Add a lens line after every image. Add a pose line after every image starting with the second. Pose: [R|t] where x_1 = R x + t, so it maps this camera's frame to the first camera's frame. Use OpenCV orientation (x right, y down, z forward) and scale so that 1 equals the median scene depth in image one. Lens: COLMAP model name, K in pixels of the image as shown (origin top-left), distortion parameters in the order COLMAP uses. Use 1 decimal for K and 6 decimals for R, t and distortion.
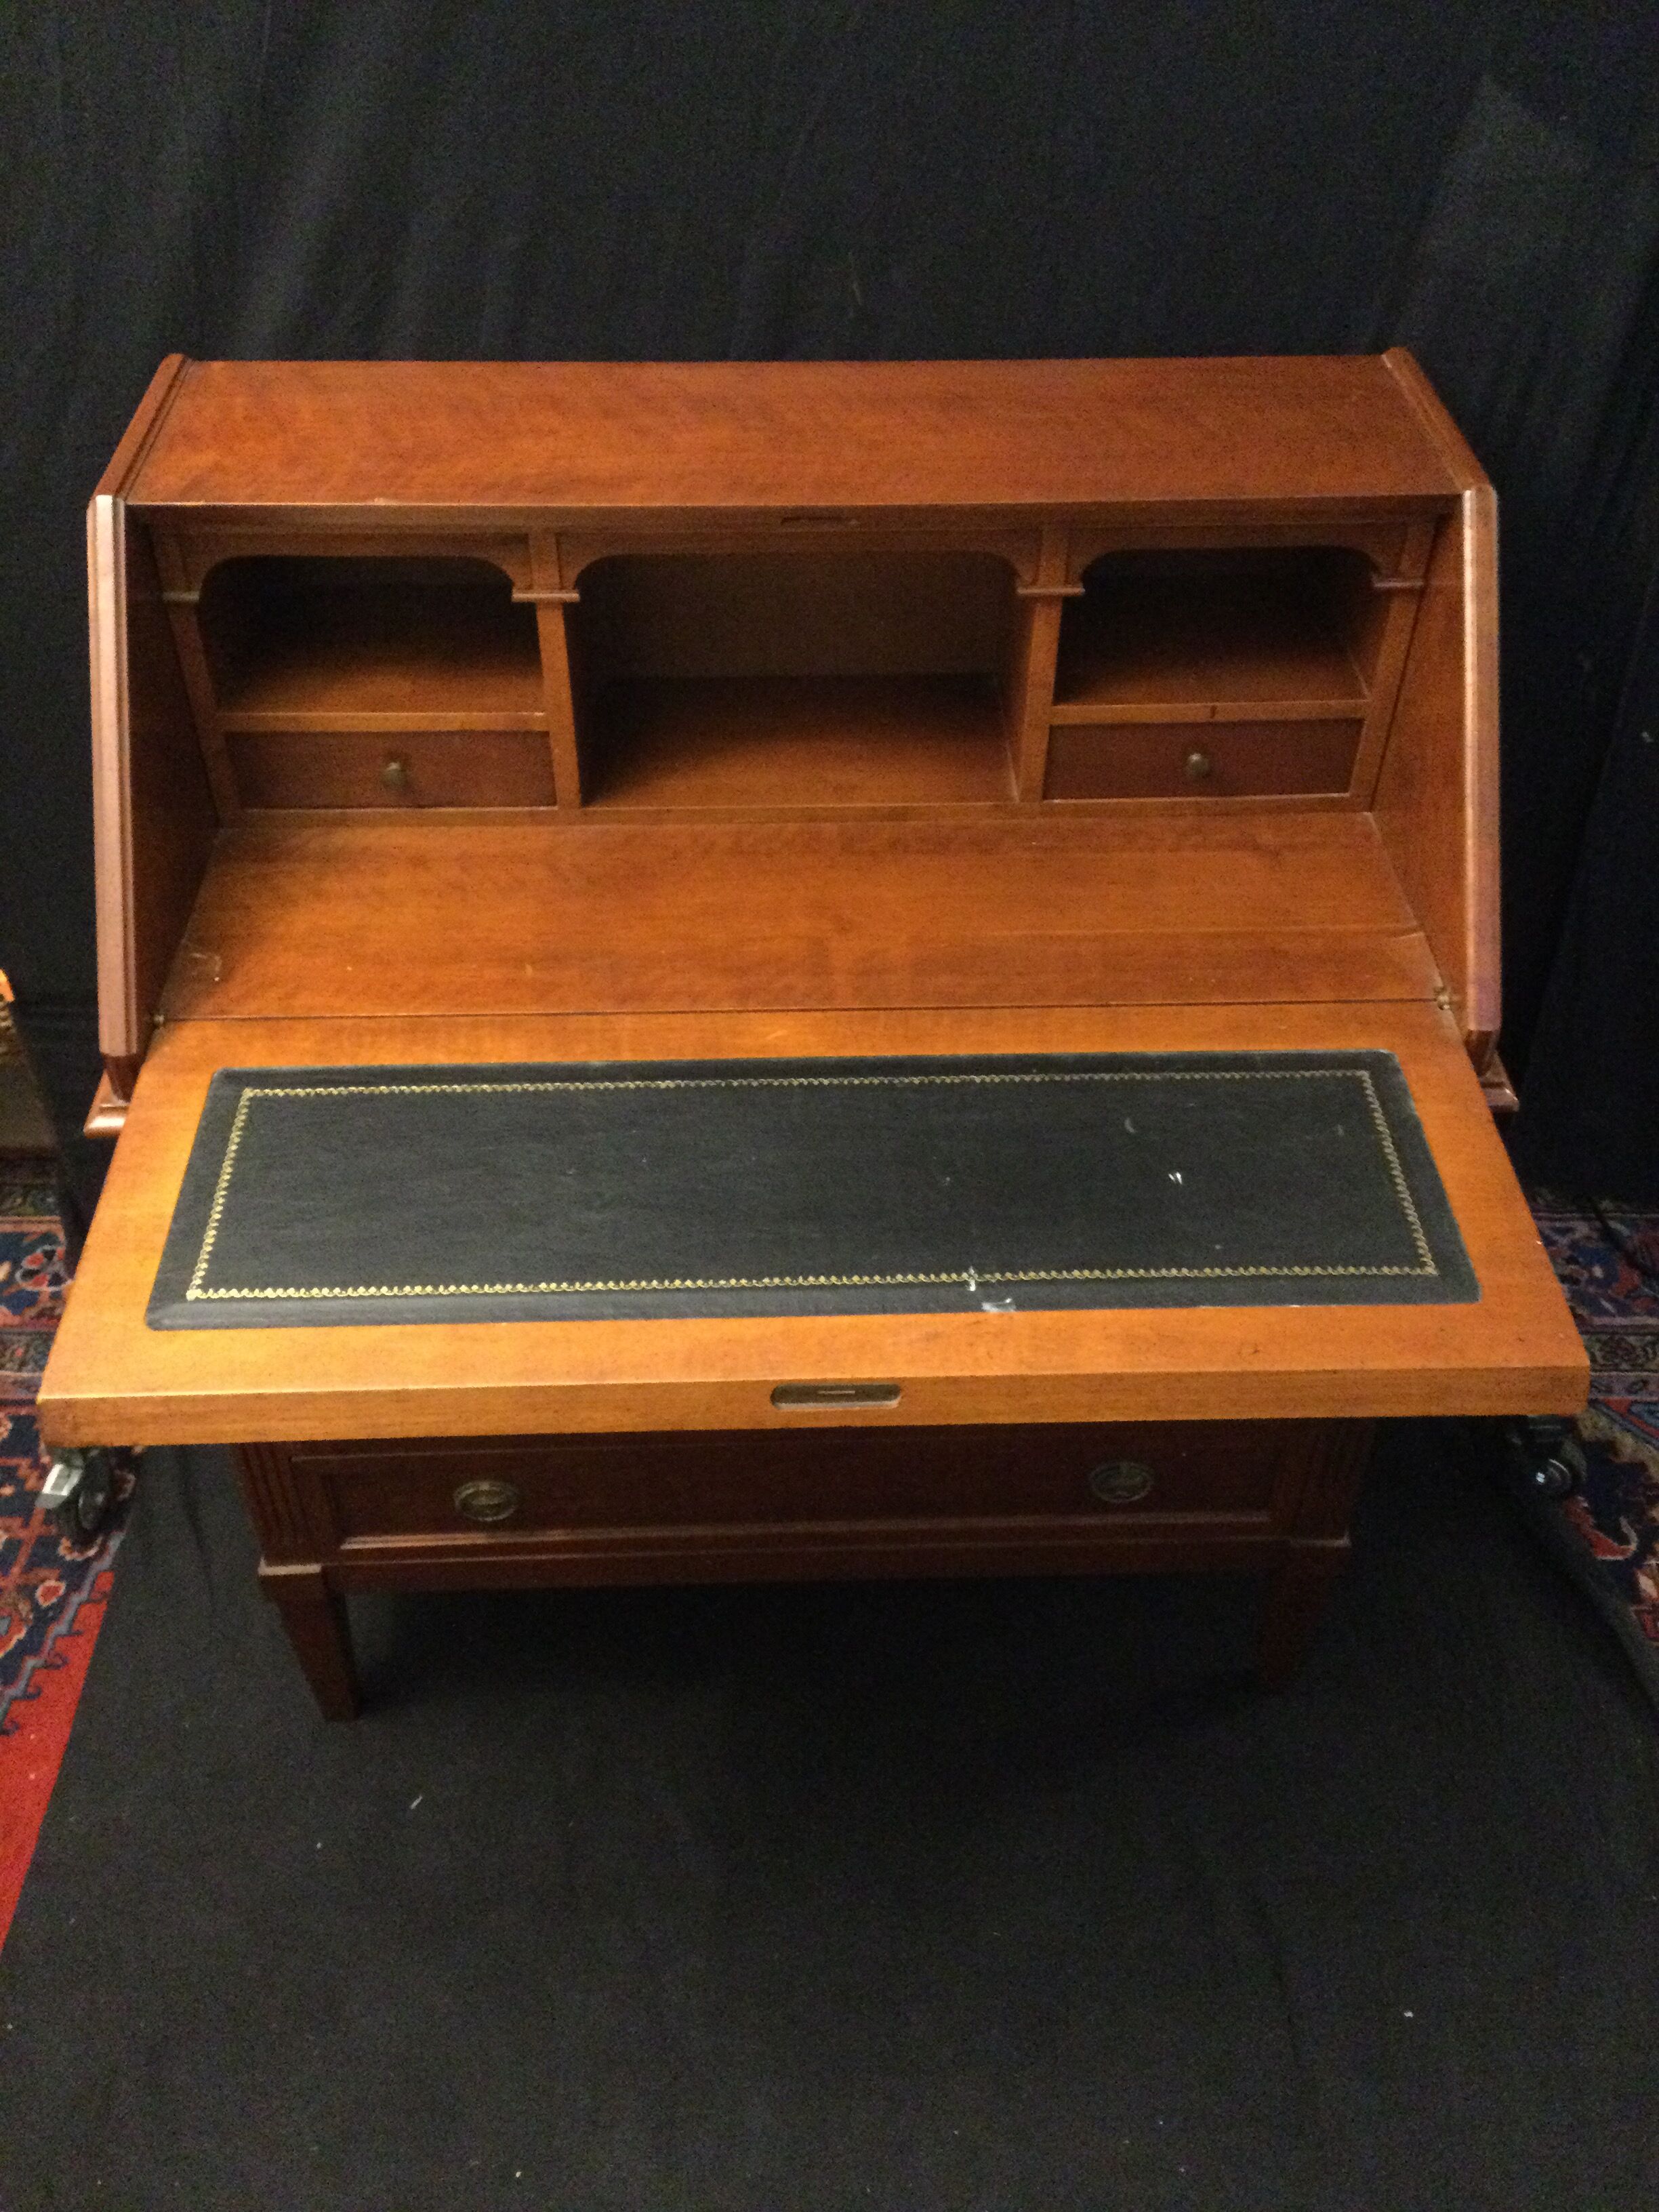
lens RADIAL K [[2007.7, 0, 829.5], [0, 2007.7, 1106.0], [0, 0, 1]] dist [0.096662, -0.188362]
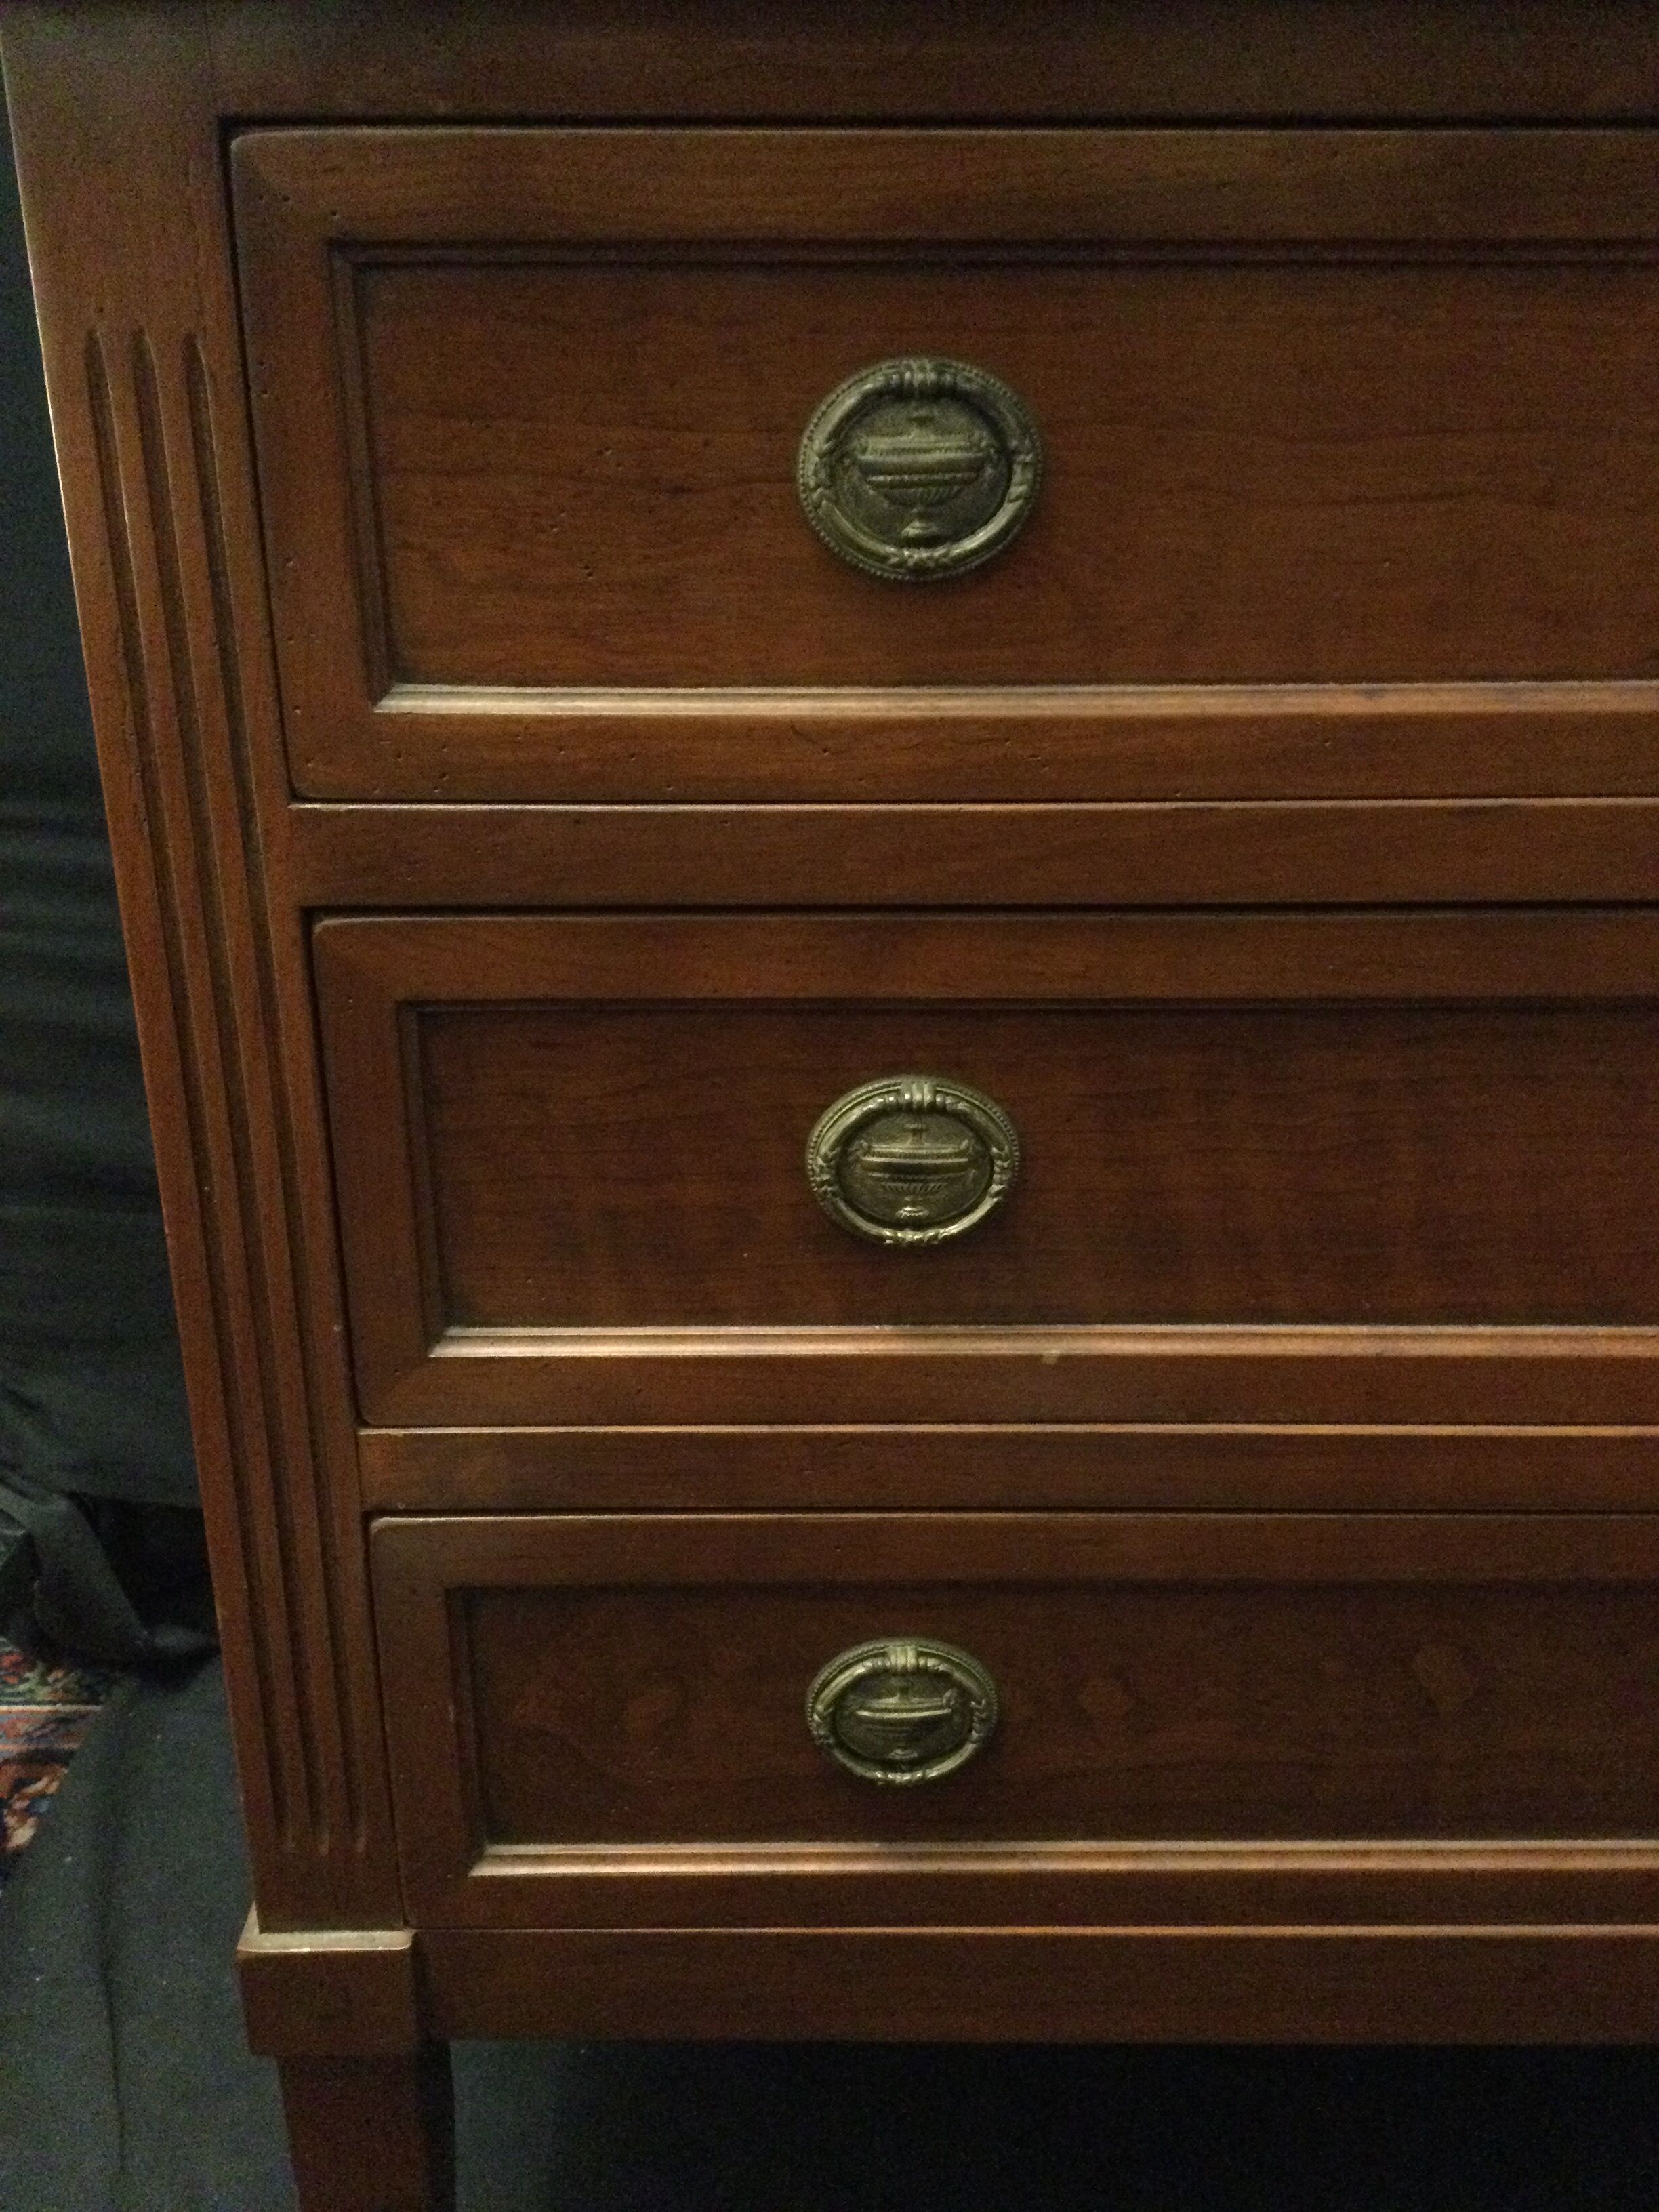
lens RADIAL K [[2057.4, 0, 829.5], [0, 2057.4, 1106.0], [0, 0, 1]] dist [0.006276, -0.007199]
pose [[0.999143, 0.005076, -0.041070, -0.188606], [-0.019250, 0.935552, -0.352663, 0.250664], [0.036633, 0.353152, 0.934849, 0.706656]]
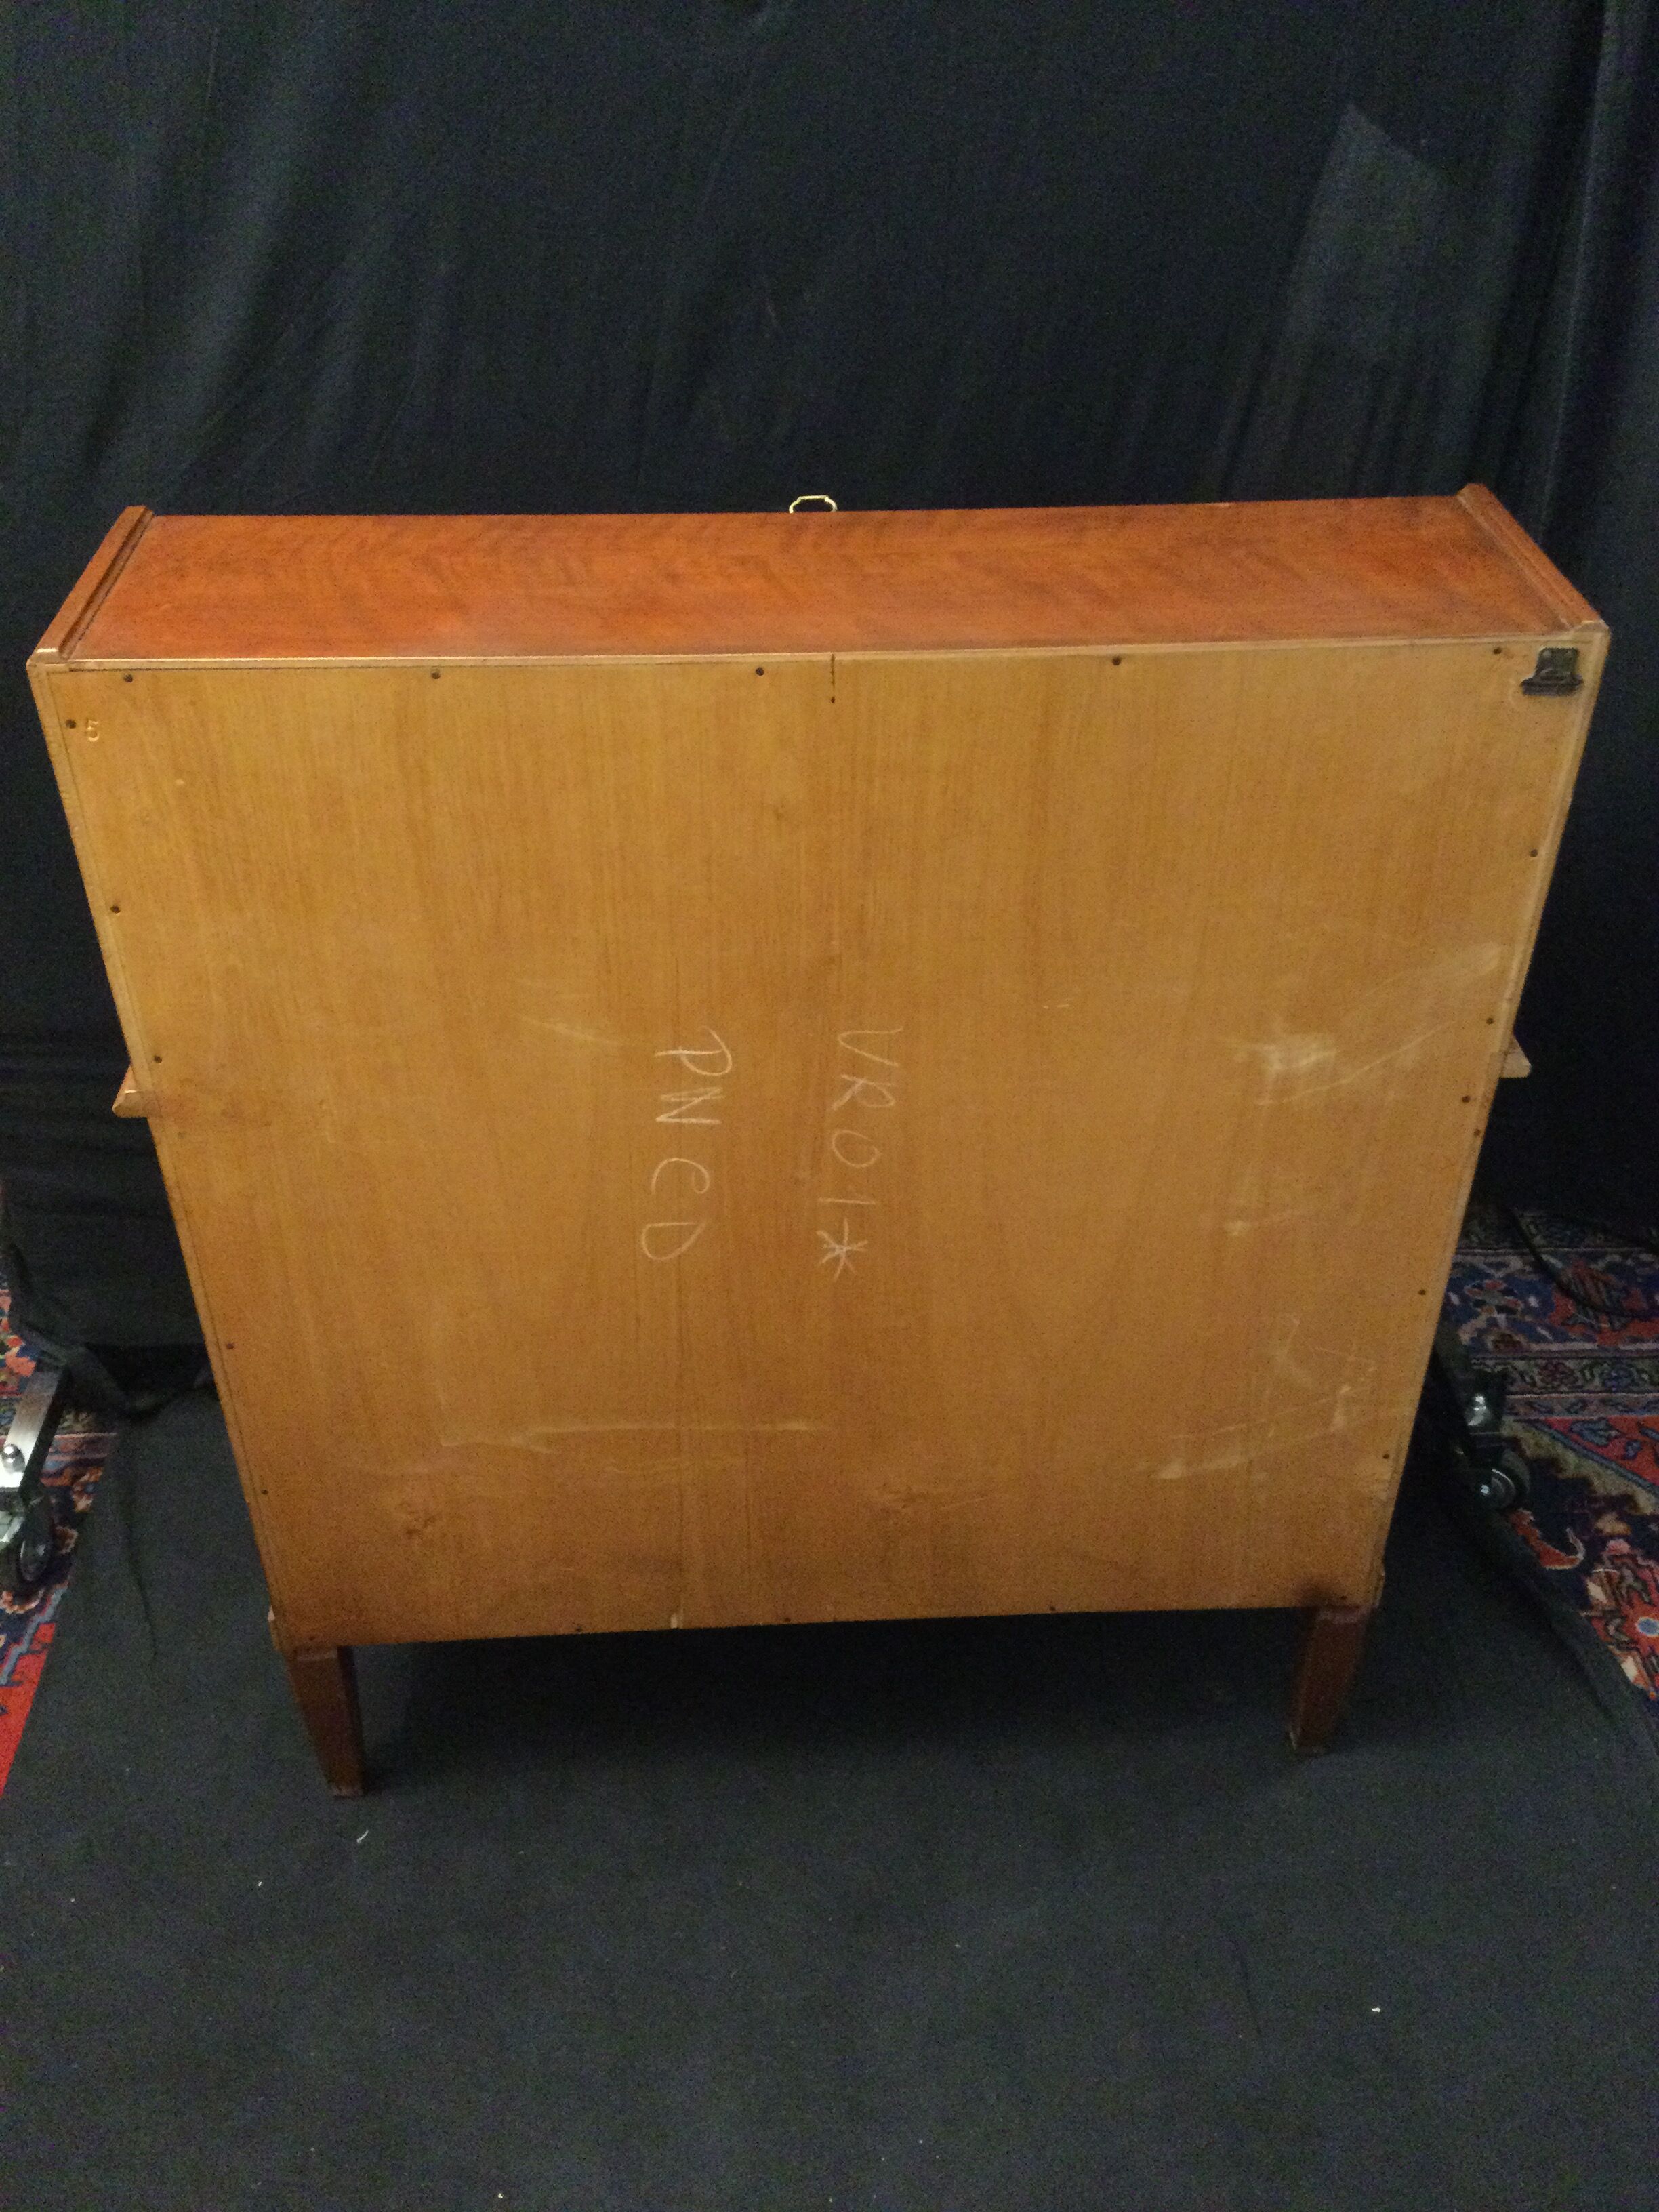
lens RADIAL K [[2001.9, 0, 829.5], [0, 2001.9, 1106.0], [0, 0, 1]] dist [0.100321, -0.193409]
pose [[0.999489, -0.023410, 0.021755, 0.010855], [0.025403, 0.995025, -0.096335, 0.113664], [-0.019392, 0.096839, 0.995111, -0.015152]]
